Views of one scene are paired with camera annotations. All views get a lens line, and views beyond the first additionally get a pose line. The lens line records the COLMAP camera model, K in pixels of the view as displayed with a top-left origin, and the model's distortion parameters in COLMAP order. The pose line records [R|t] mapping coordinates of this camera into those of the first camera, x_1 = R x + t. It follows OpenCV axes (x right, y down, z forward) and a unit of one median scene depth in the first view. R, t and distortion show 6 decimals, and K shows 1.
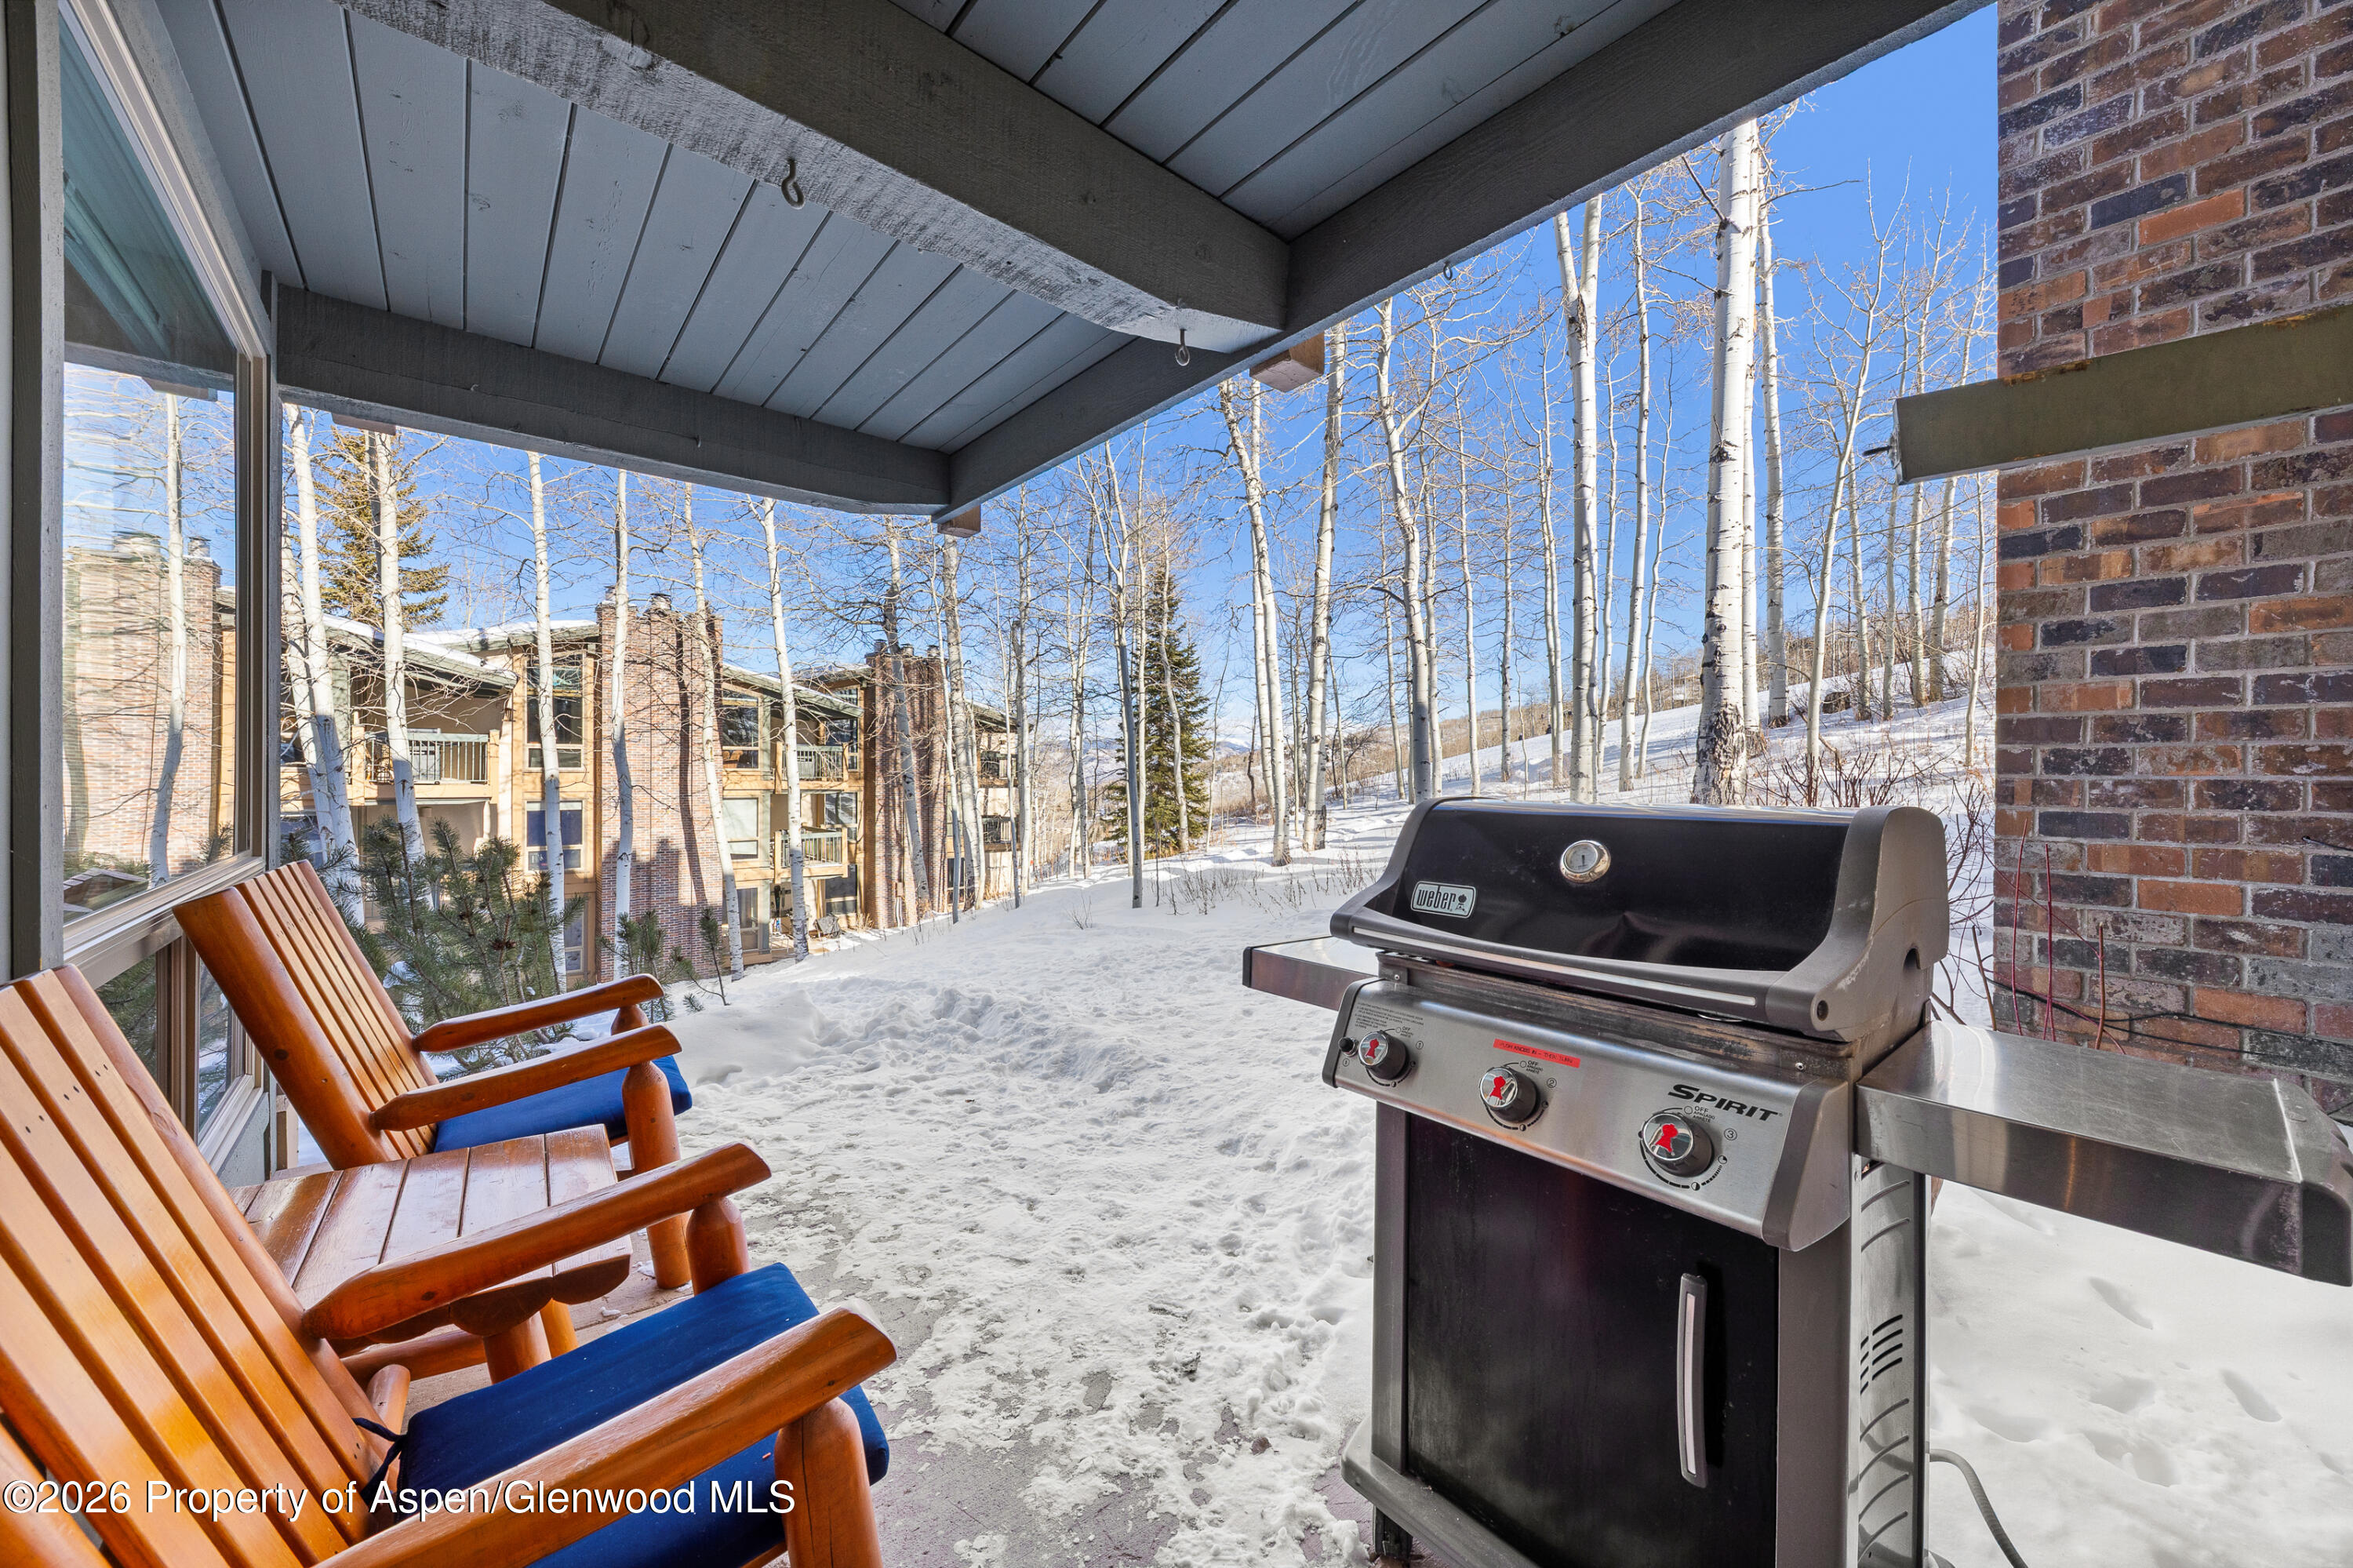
lens RADIAL K [[851.4, 0, 1167.7], [0, 851.4, 776.7], [0, 0, 1]] dist [0.000240, -0.005582]
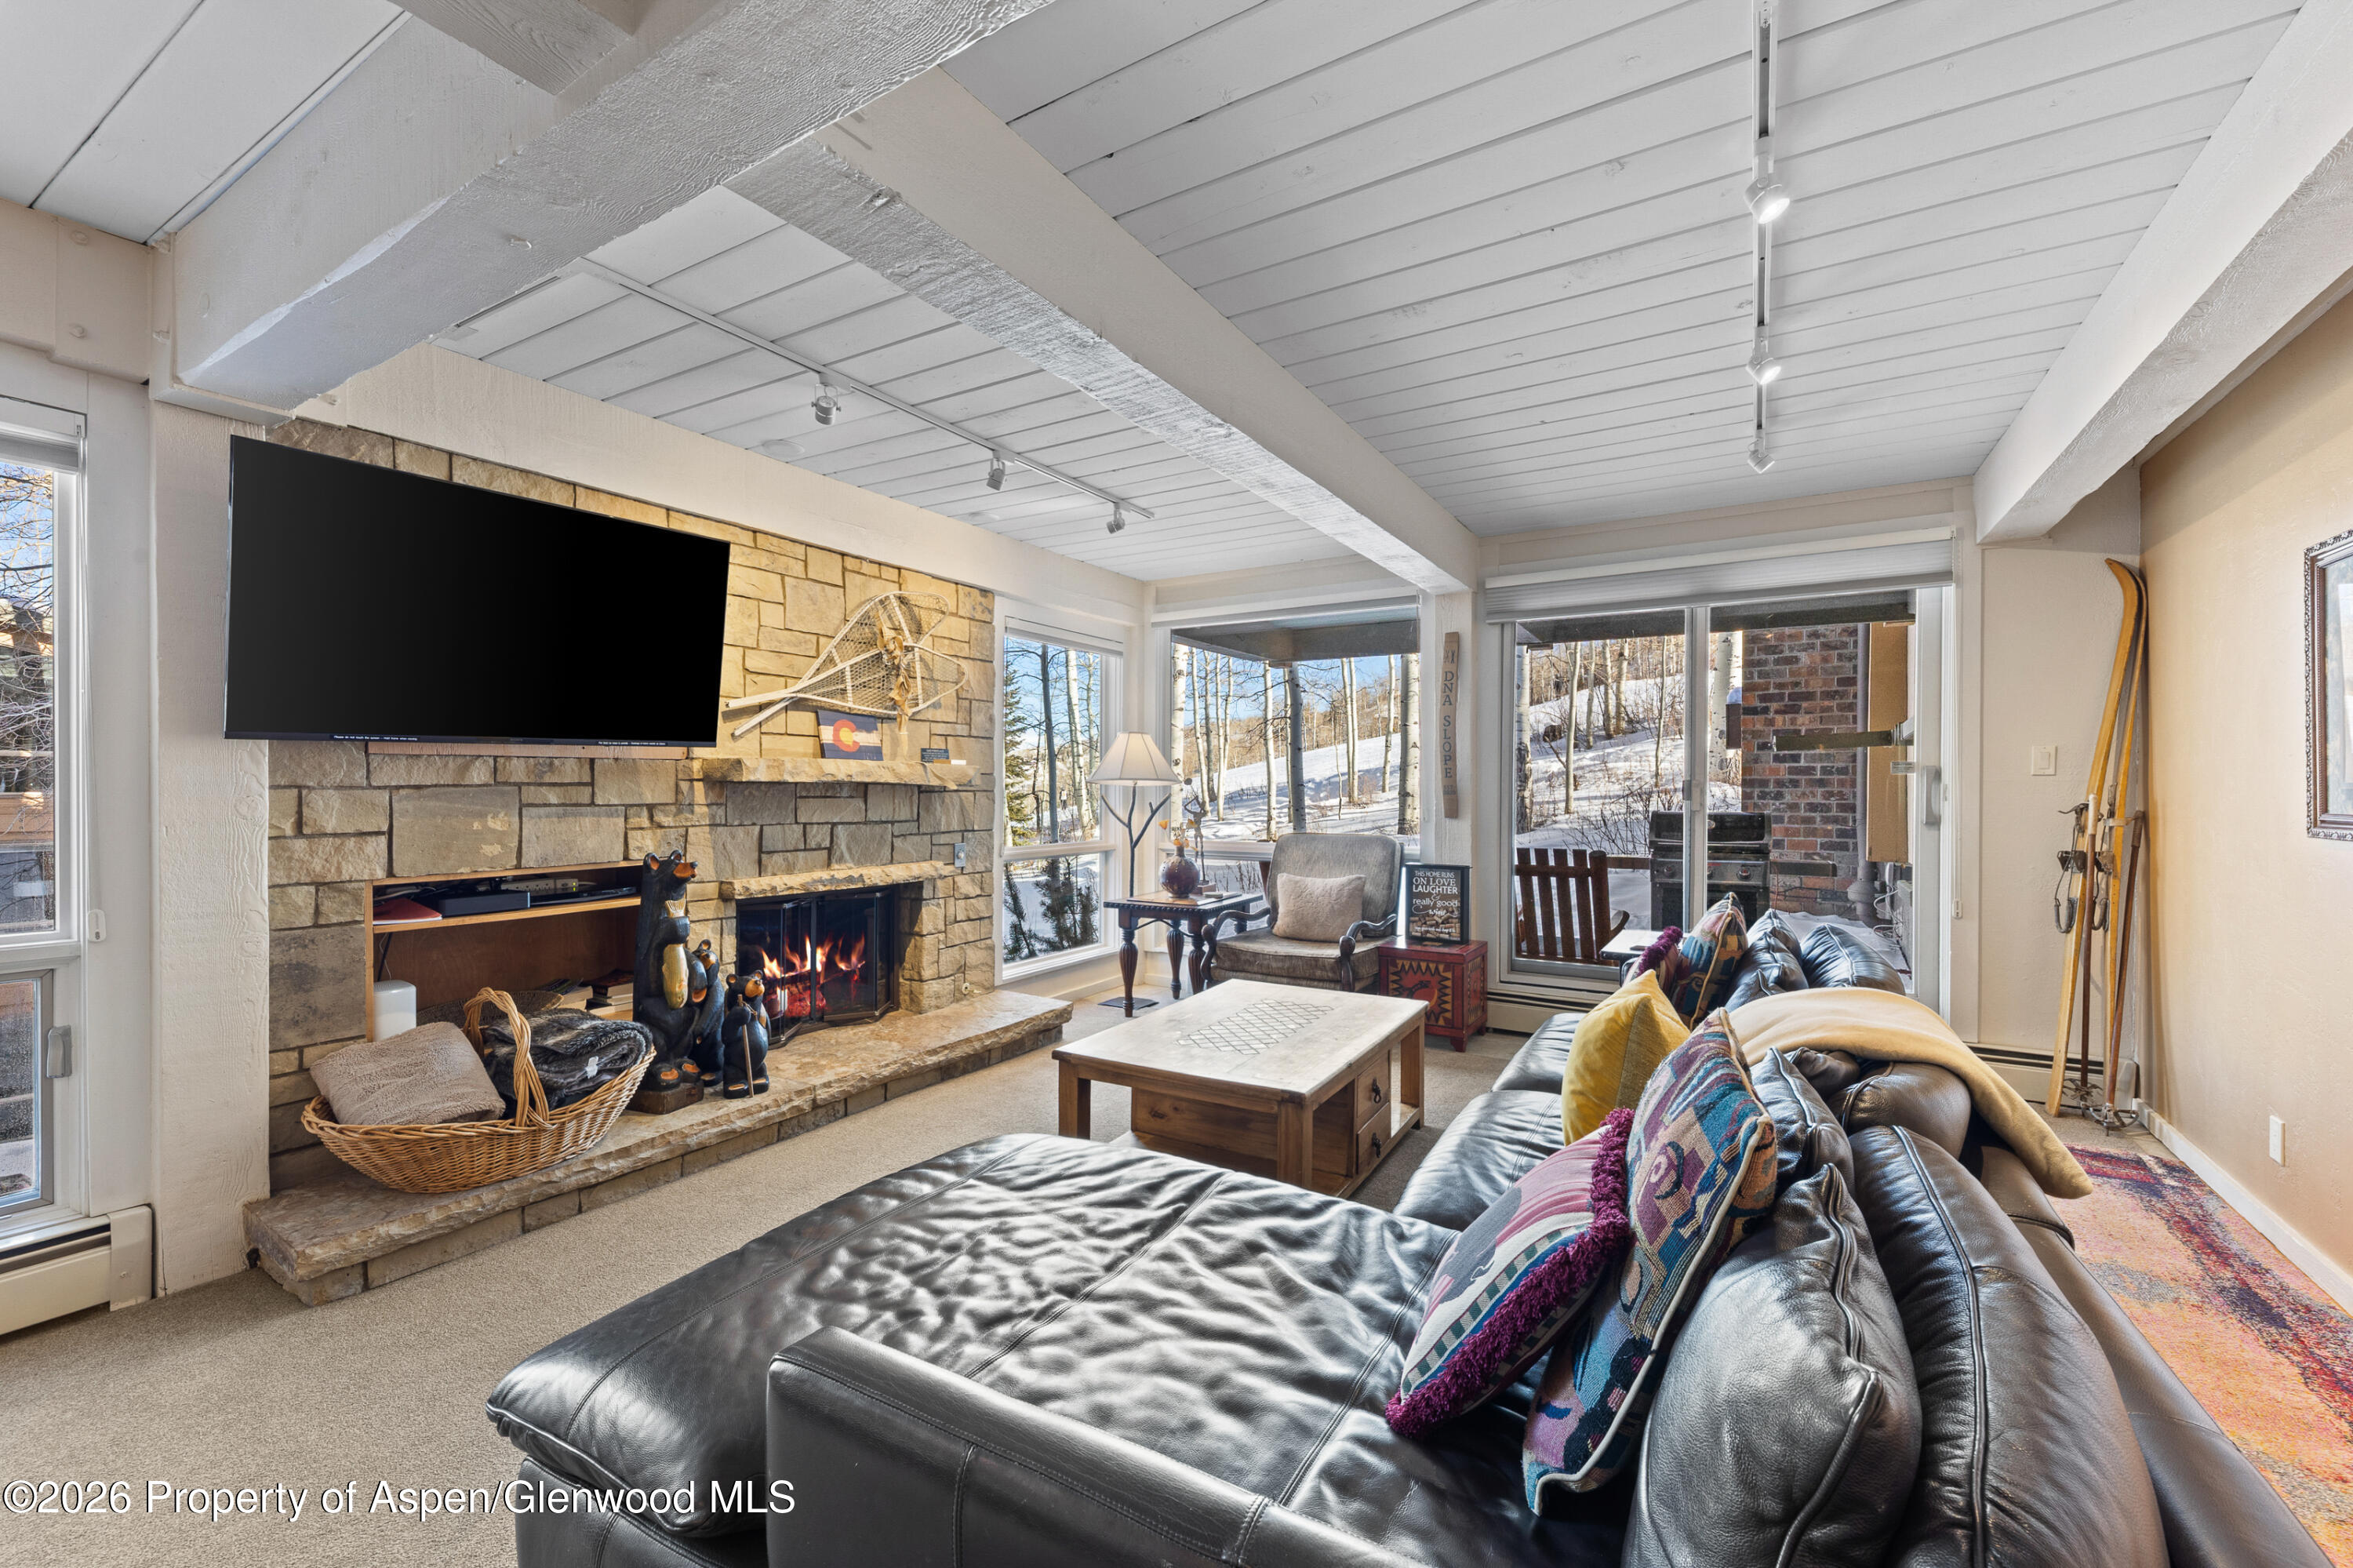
lens RADIAL K [[955.9, 0, 1190.7], [0, 955.9, 796.5], [0, 0, 1]] dist [-0.004029, -0.000619]
pose [[0.942130, -0.007718, 0.335159, -1.648984], [0.006760, 0.999969, 0.004023, -0.039686], [-0.335180, -0.001525, 0.942153, -1.222620]]
